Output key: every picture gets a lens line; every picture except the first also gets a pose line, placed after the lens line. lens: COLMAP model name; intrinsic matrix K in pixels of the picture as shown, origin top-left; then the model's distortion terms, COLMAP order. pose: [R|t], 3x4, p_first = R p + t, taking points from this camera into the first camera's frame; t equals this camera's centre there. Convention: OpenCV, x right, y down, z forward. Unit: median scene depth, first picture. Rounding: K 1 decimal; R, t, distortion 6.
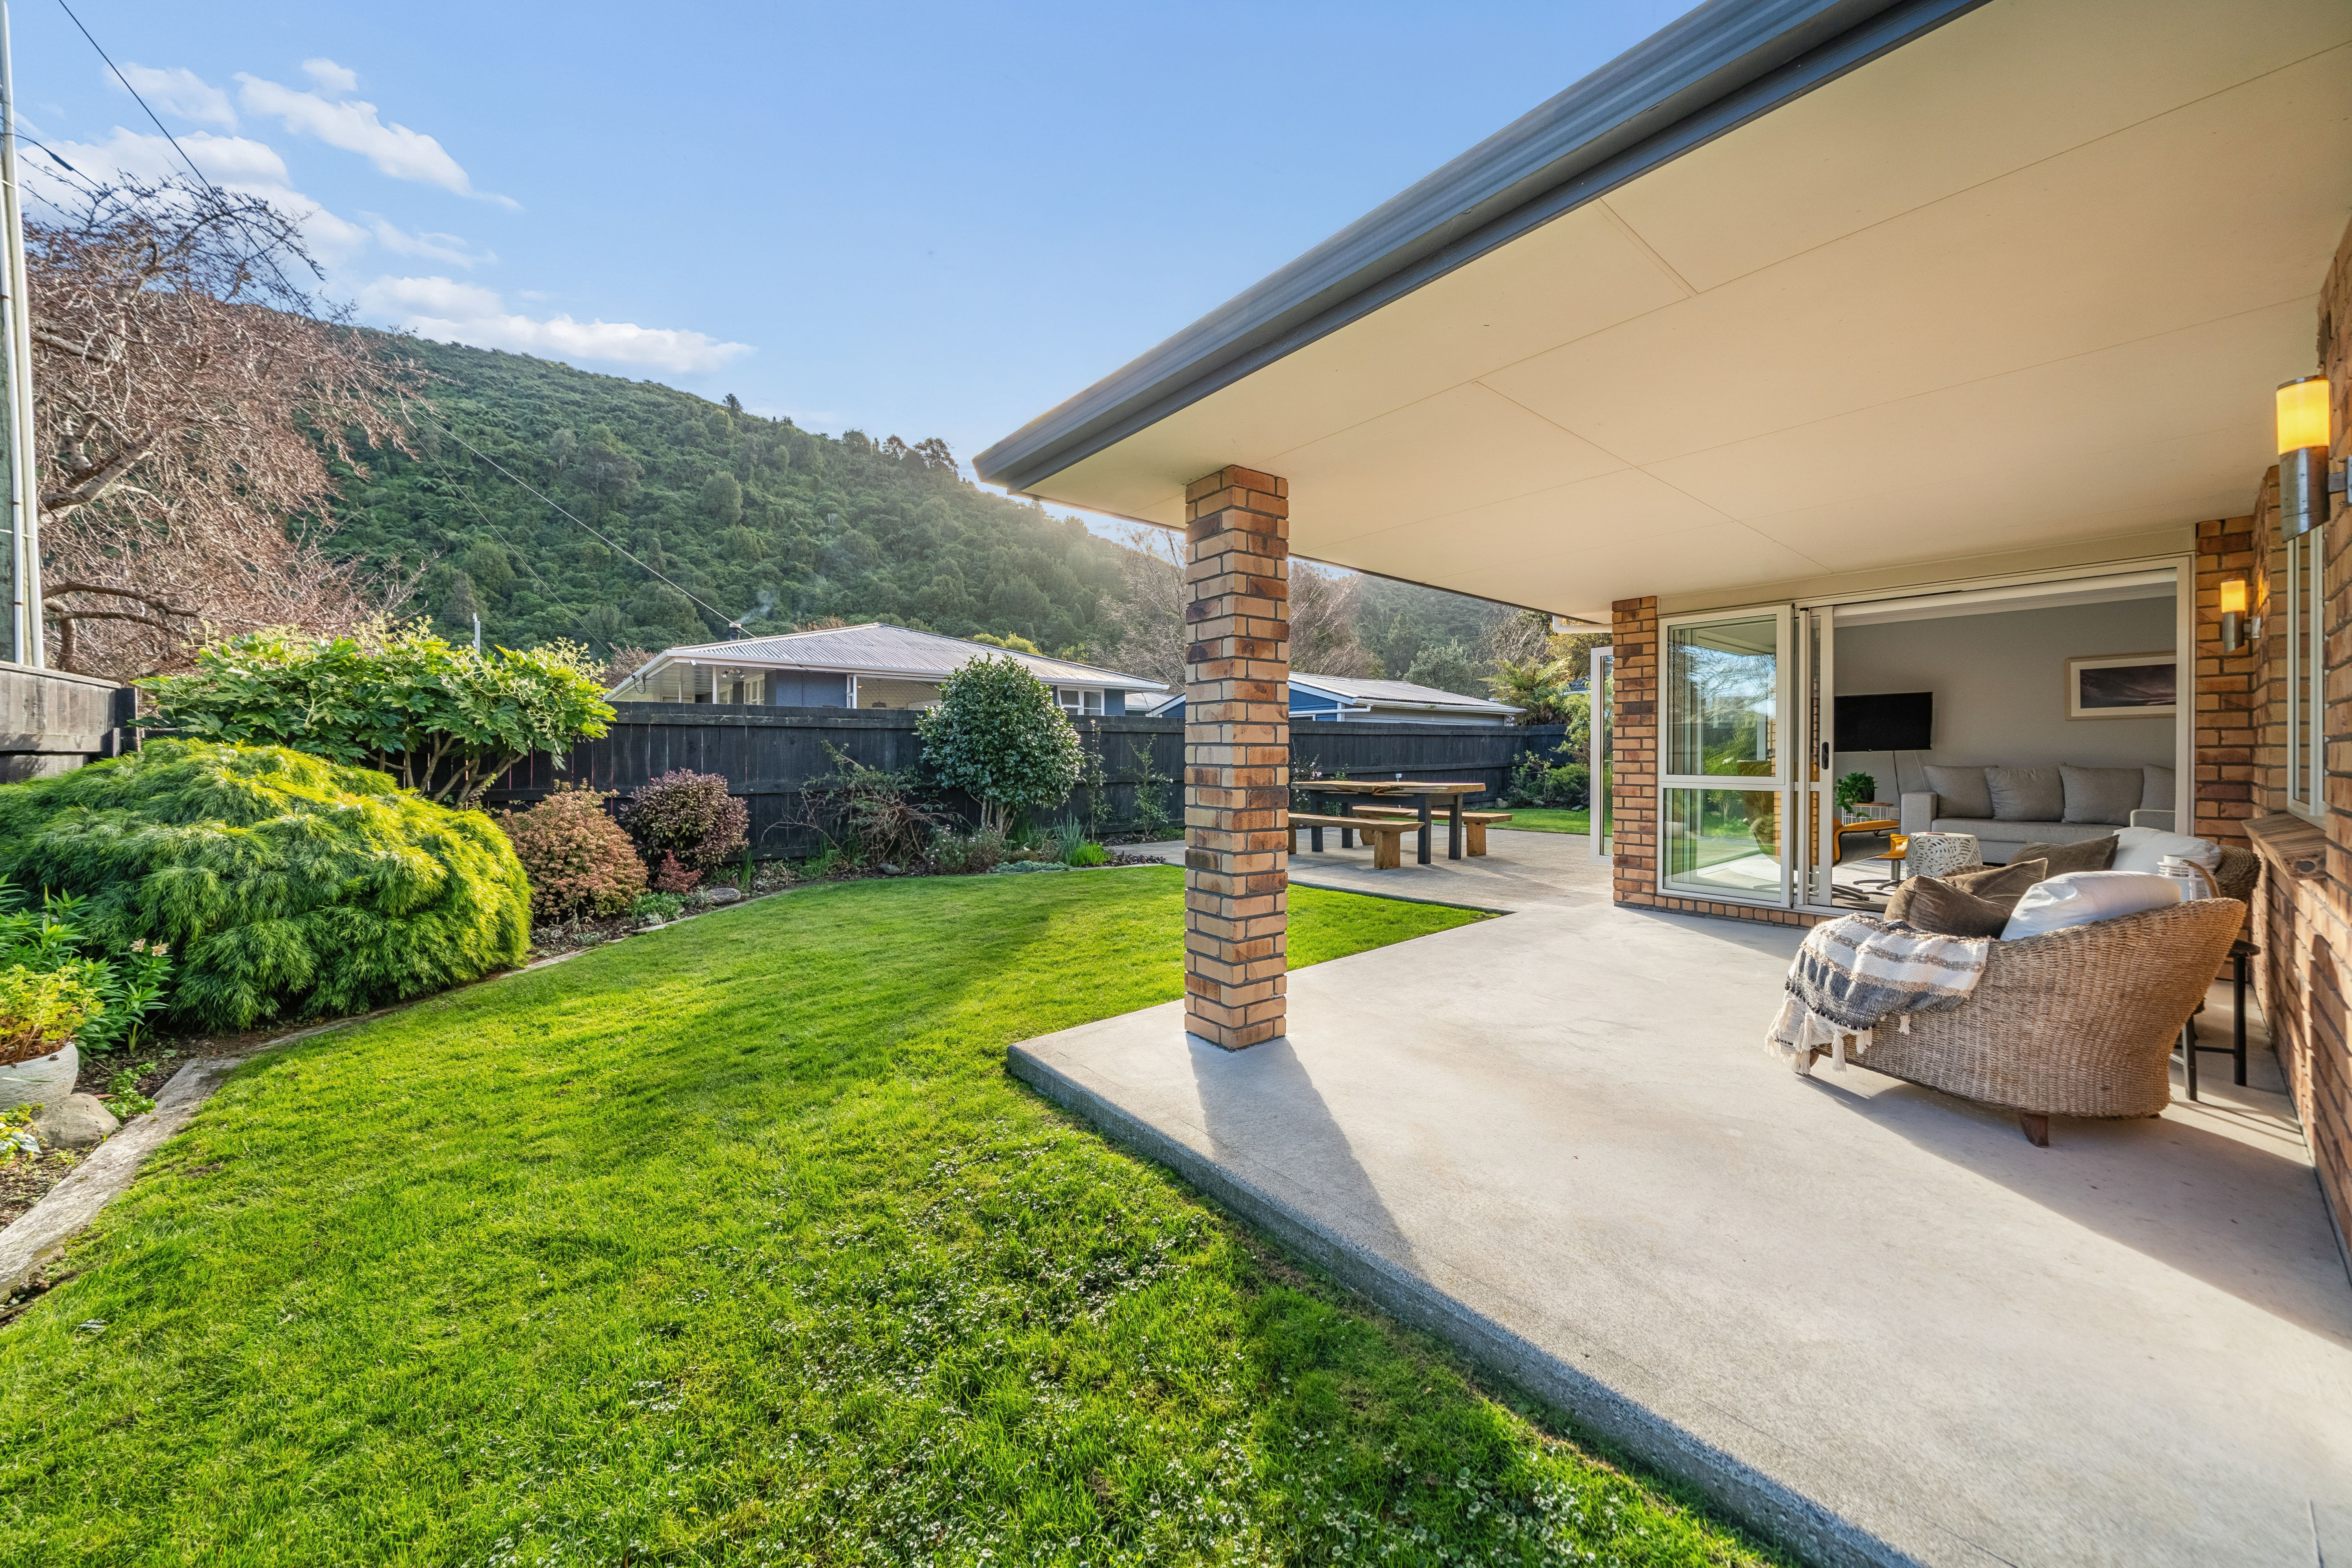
lens RADIAL K [[808.2, 0, 1169.5], [0, 808.2, 756.8], [0, 0, 1]] dist [-0.001378, -0.000204]
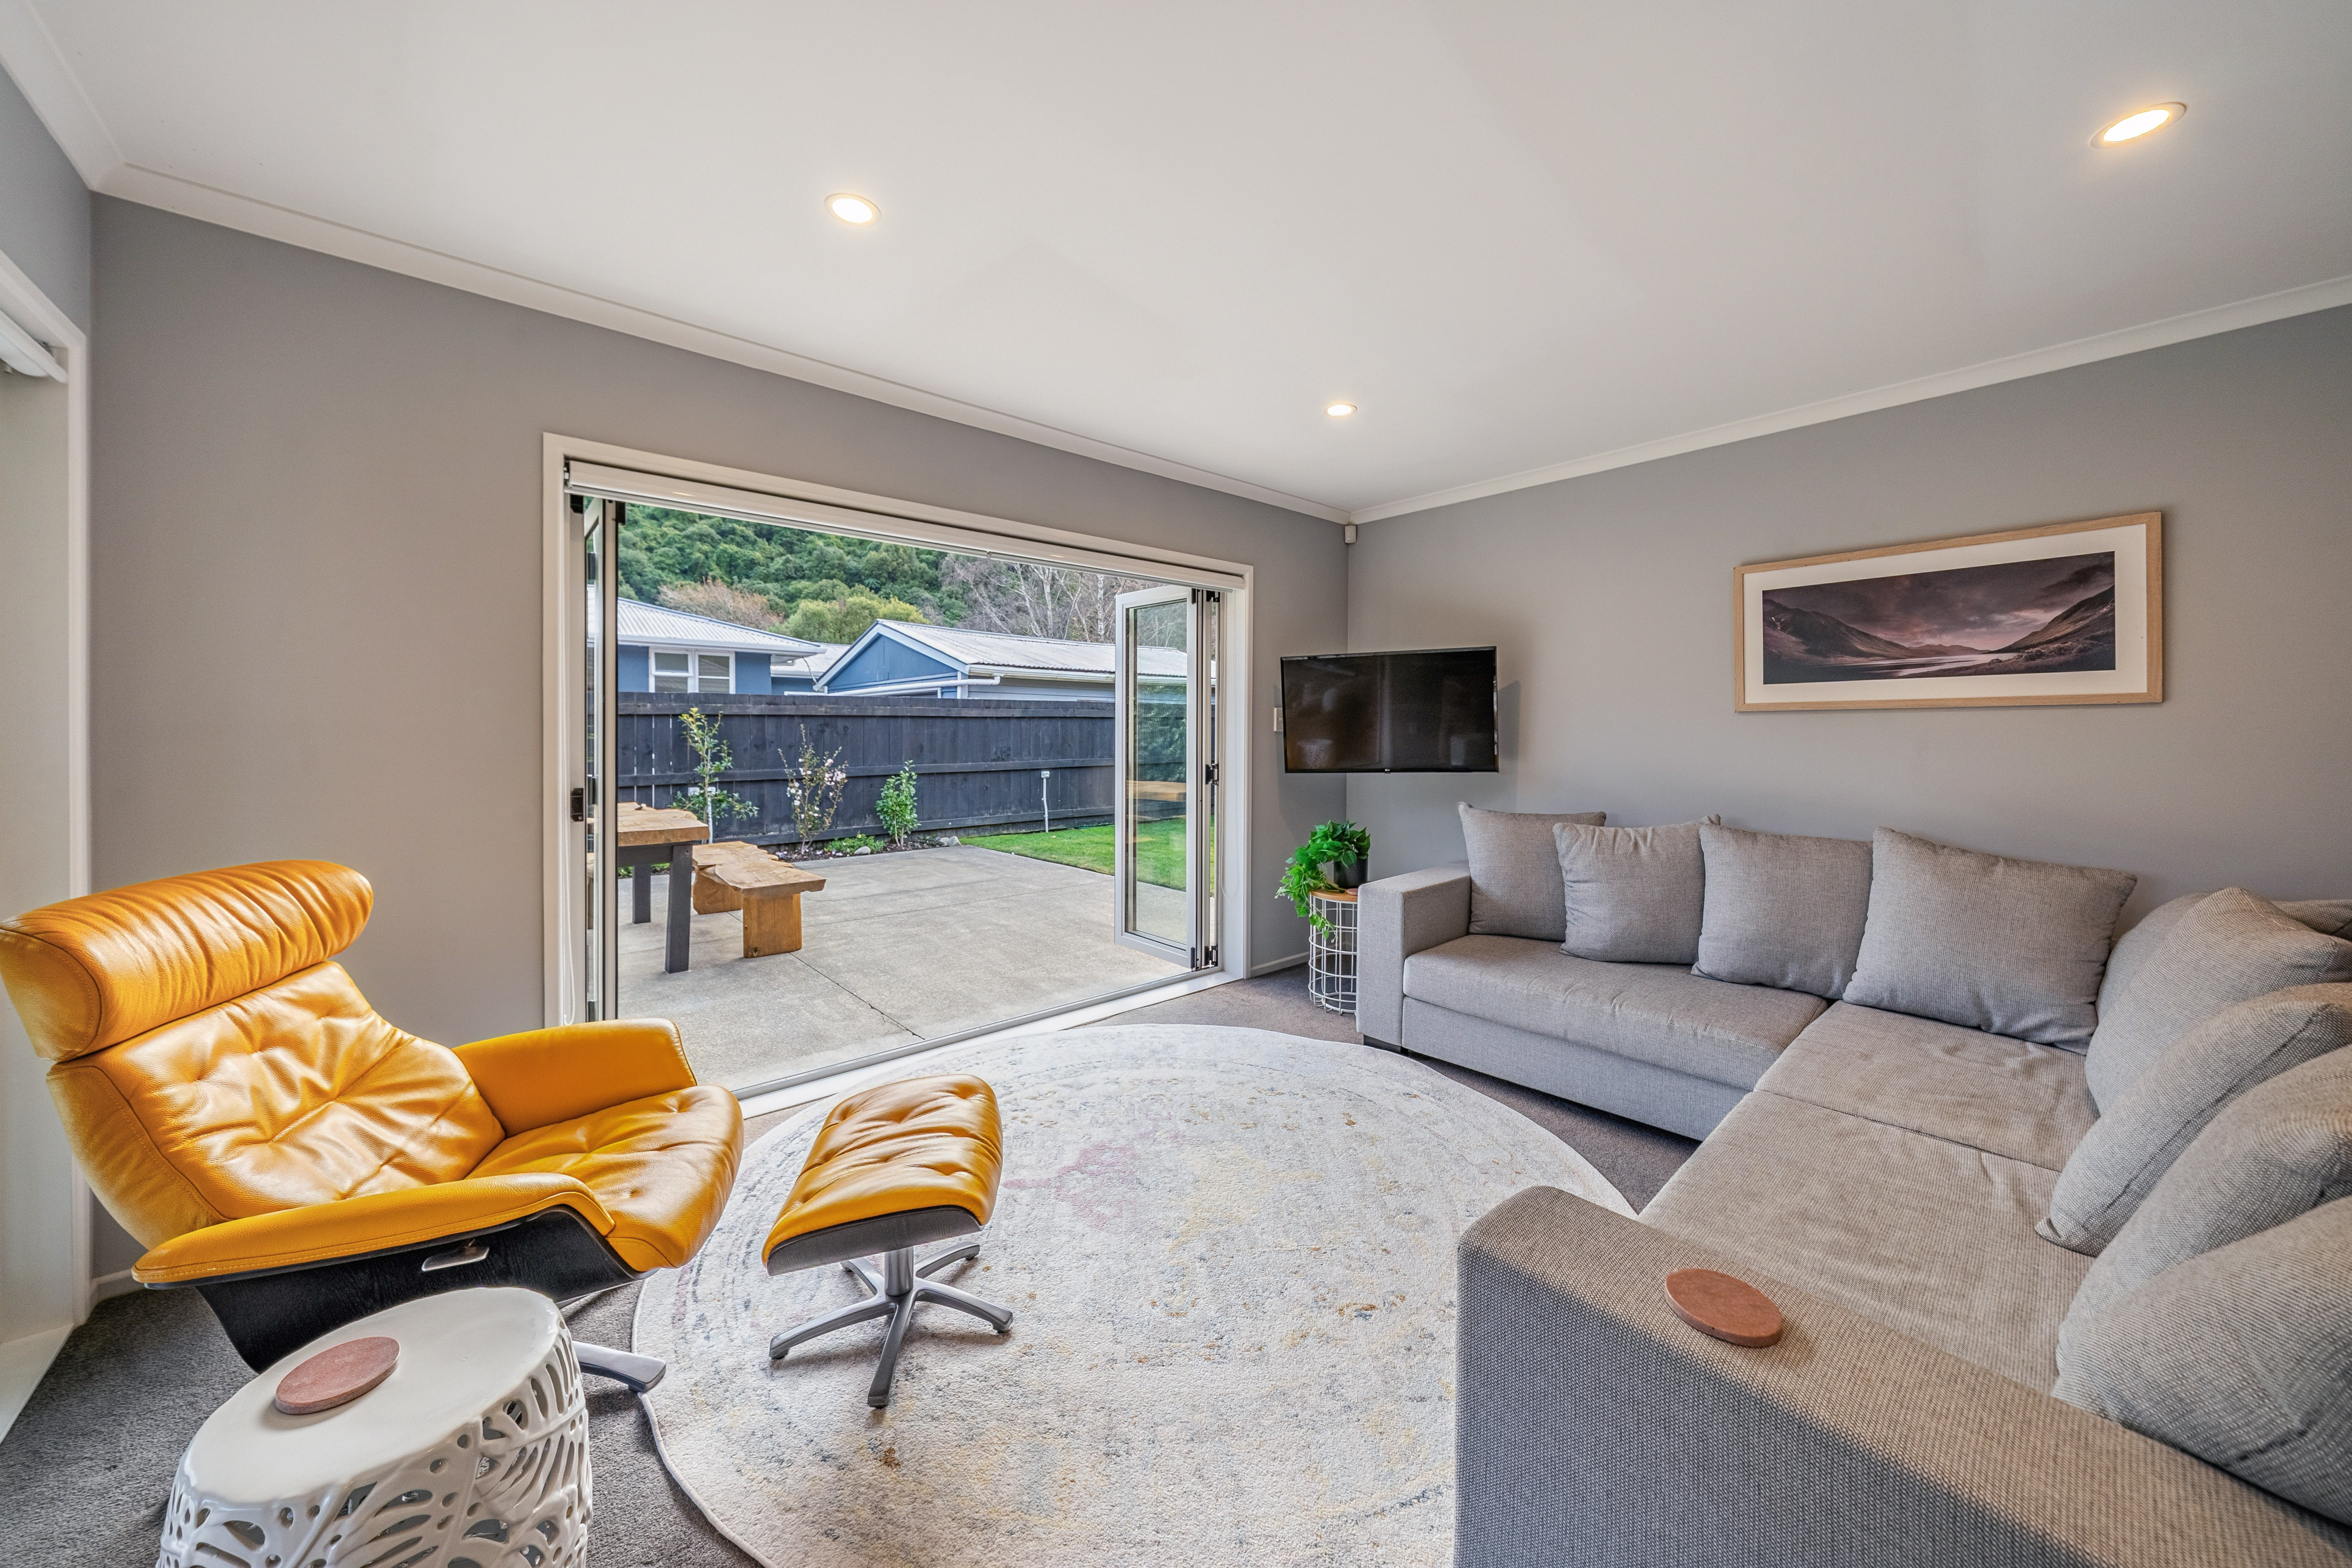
lens RADIAL K [[820.5, 0, 1173.7], [0, 820.5, 732.0], [0, 0, 1]] dist [-0.001427, -0.000053]
pose [[0.999350, 0.006325, 0.035499, 0.374784], [-0.006366, 0.999979, 0.001044, -0.015594], [-0.035491, -0.001270, 0.999369, 0.272119]]
